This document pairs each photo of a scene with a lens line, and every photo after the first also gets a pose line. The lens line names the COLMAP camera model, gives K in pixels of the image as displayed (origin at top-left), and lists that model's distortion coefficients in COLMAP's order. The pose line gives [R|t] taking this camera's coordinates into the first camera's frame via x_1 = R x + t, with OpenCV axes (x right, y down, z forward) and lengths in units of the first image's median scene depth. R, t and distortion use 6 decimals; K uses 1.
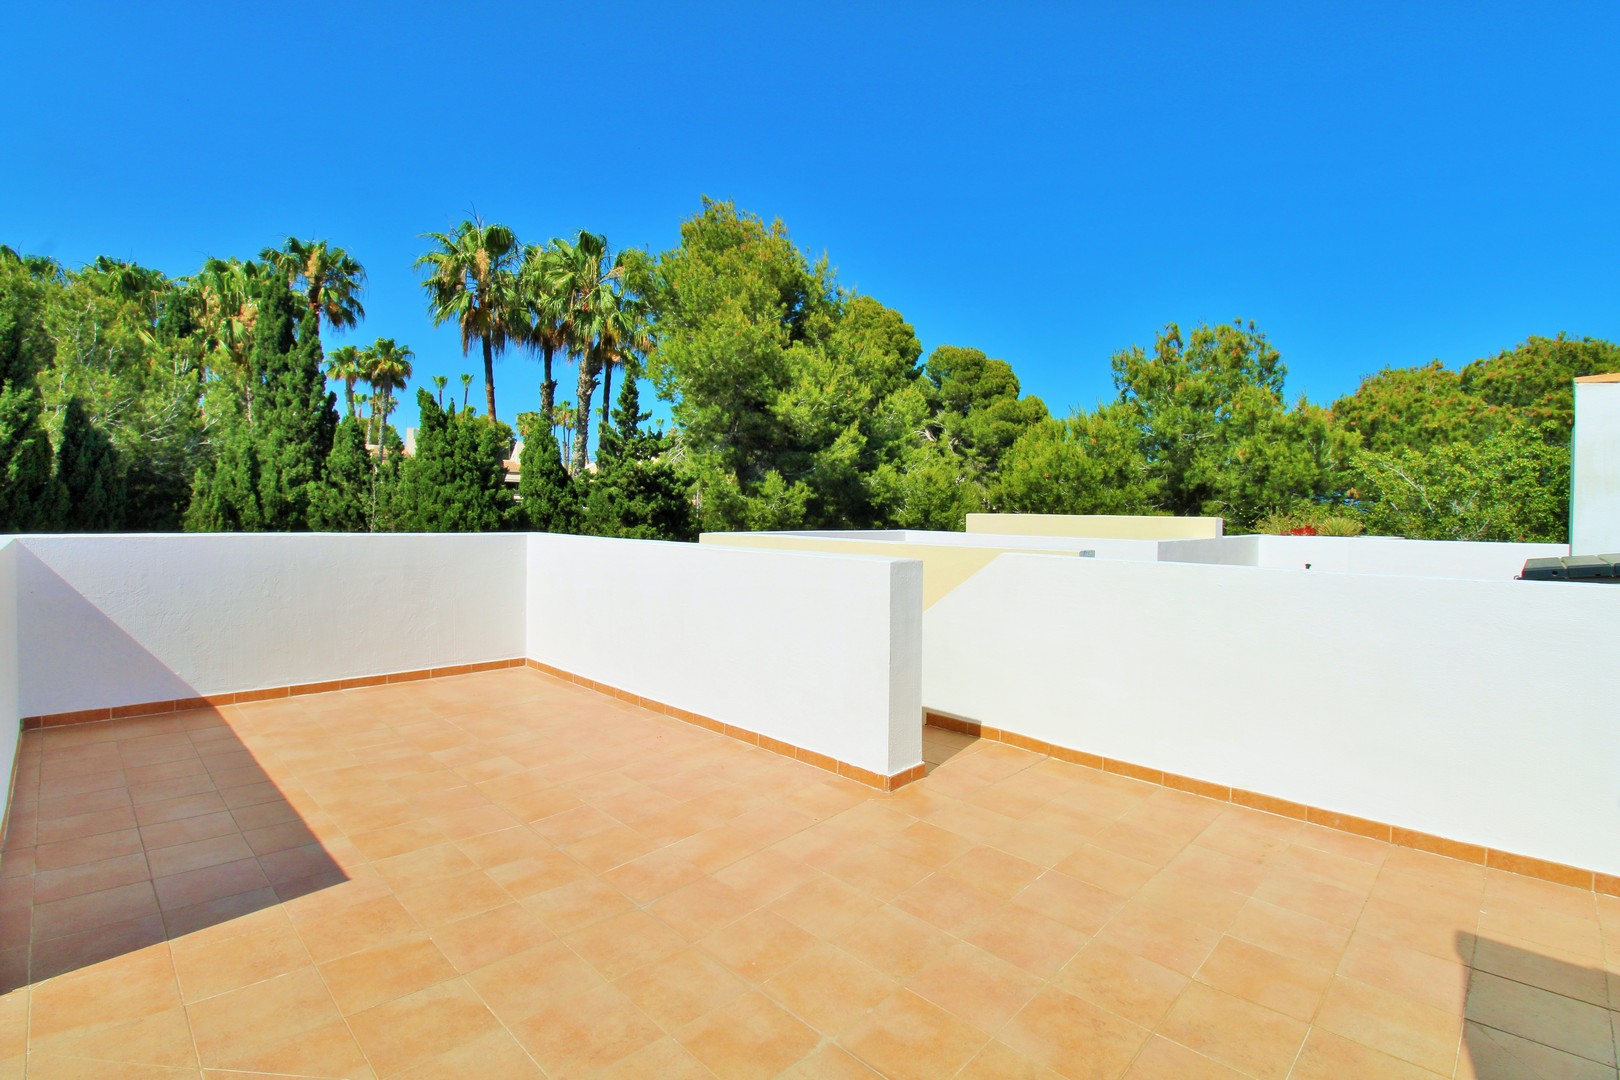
lens RADIAL K [[747.2, 0, 813.5], [0, 747.2, 531.0], [0, 0, 1]] dist [0.001622, -0.014259]
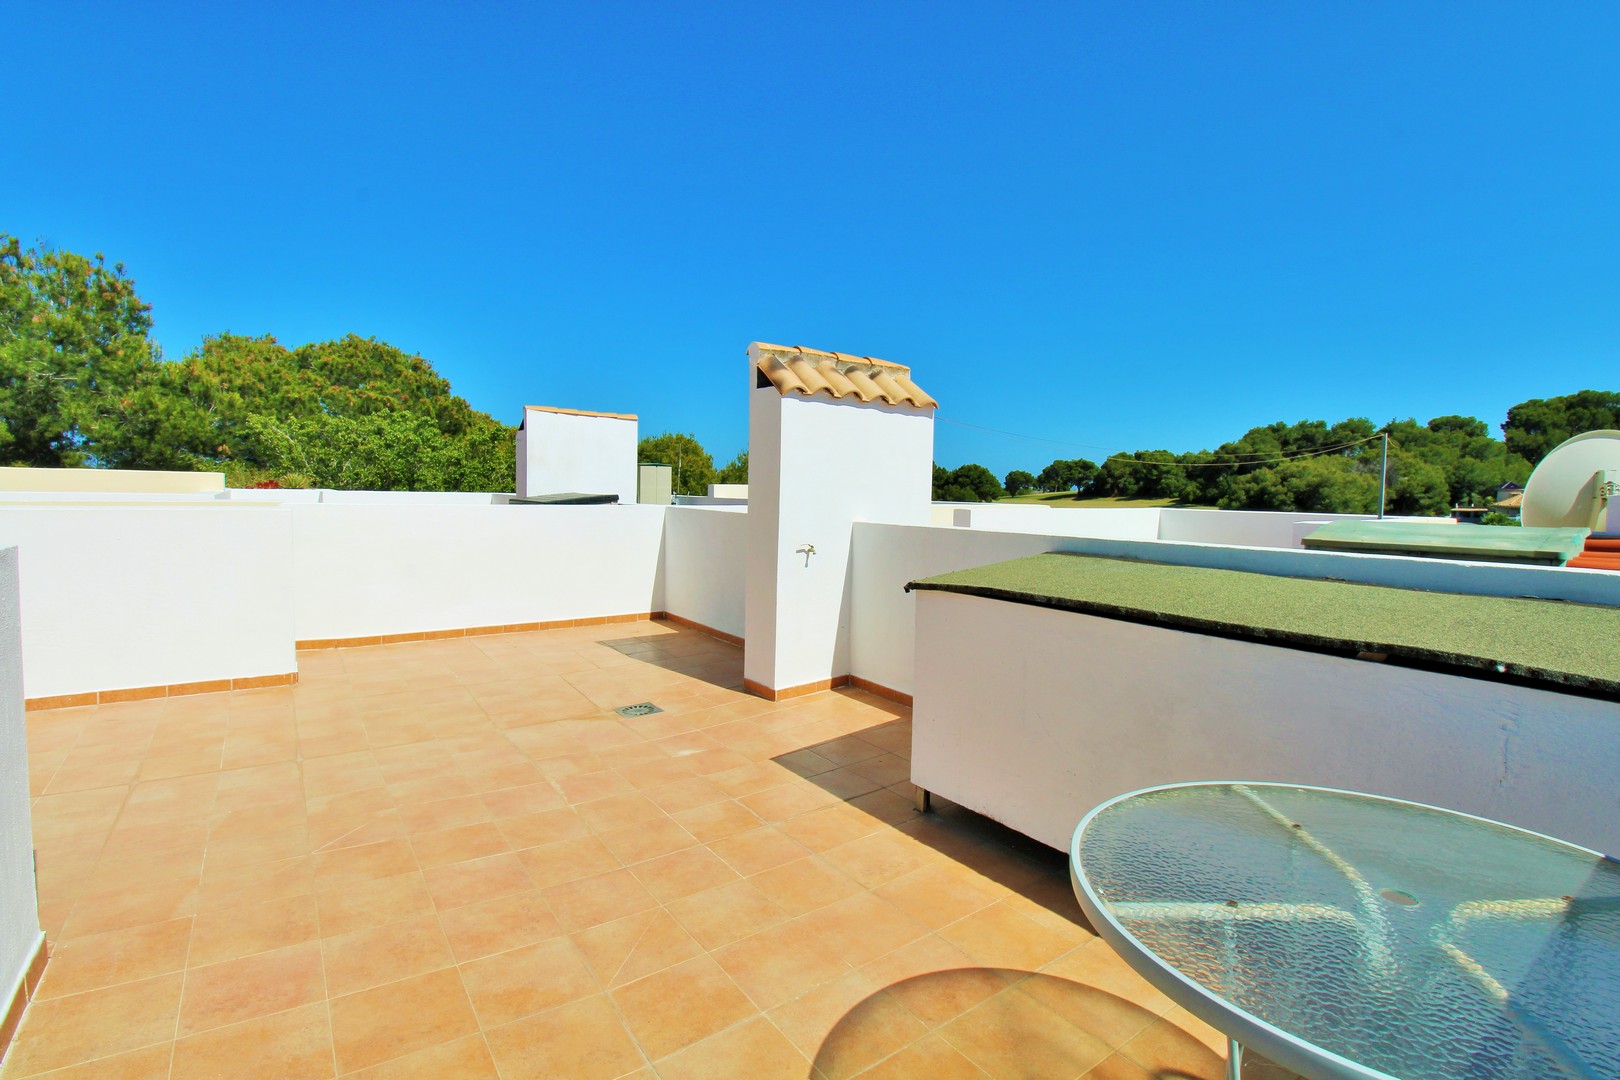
lens RADIAL K [[747.2, 0, 813.5], [0, 747.2, 531.0], [0, 0, 1]] dist [0.001622, -0.014259]
pose [[0.164432, -0.065286, 0.984226, -0.281046], [0.002581, 0.997832, 0.065757, -0.001801], [-0.986385, -0.008272, 0.164244, -0.032584]]
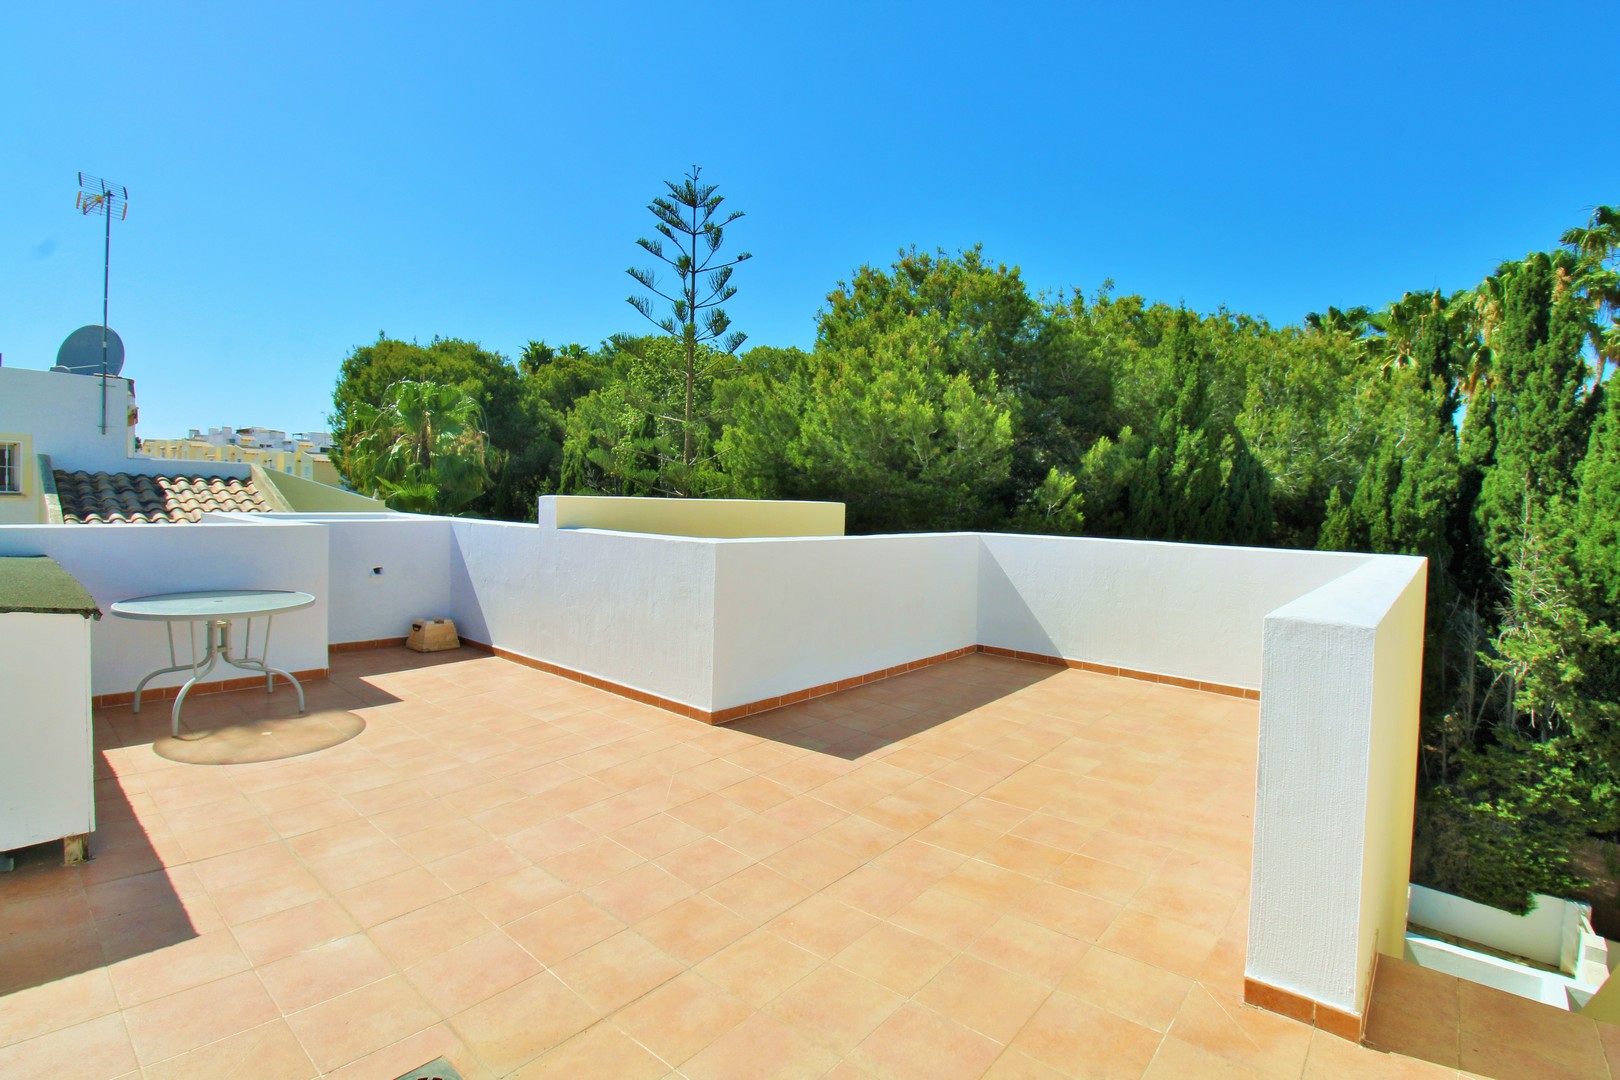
lens RADIAL K [[735.4, 0, 797.0], [0, 735.4, 522.8], [0, 0, 1]] dist [-0.013554, -0.000333]
pose [[0.057618, 0.012724, -0.998258, 0.175134], [-0.047098, 0.998840, 0.010013, -0.004596], [0.997227, 0.046439, 0.058150, 0.160733]]
